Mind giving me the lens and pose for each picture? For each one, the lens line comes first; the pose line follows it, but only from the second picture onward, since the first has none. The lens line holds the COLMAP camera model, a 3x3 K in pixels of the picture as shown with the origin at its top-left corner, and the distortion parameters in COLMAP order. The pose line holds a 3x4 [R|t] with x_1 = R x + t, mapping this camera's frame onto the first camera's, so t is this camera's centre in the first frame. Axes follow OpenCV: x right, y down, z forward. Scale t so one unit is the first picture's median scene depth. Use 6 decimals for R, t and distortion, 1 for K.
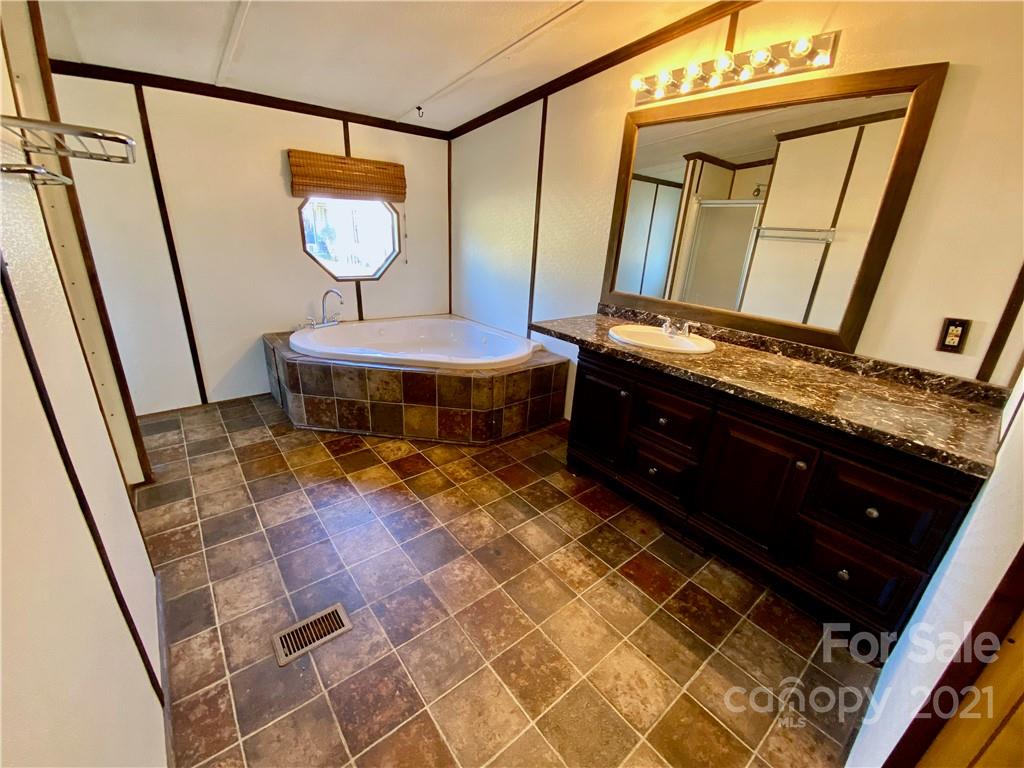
lens RADIAL K [[416.2, 0, 511.5], [0, 416.2, 385.5], [0, 0, 1]] dist [-0.045605, -0.000765]
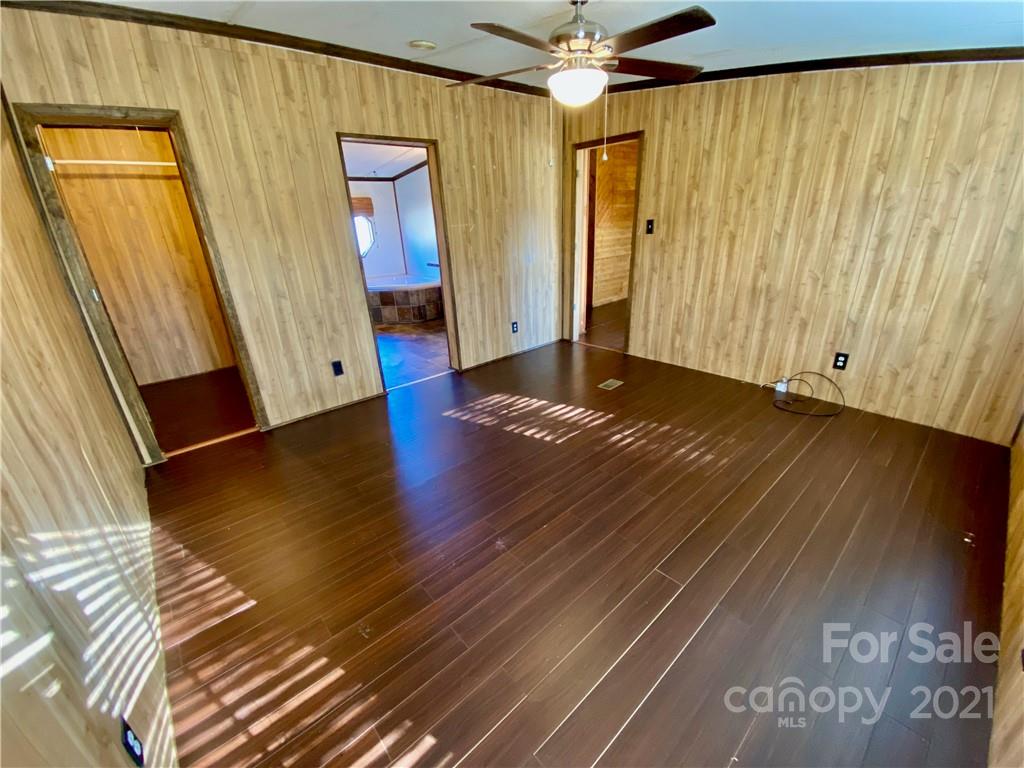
lens RADIAL K [[416.2, 0, 510.3], [0, 416.2, 388.9], [0, 0, 1]] dist [-0.045605, -0.000765]
pose [[0.994910, -0.100613, -0.005530, 0.411650], [0.100740, 0.994385, 0.032388, 0.489795], [0.002240, -0.032780, 0.999460, -1.284777]]
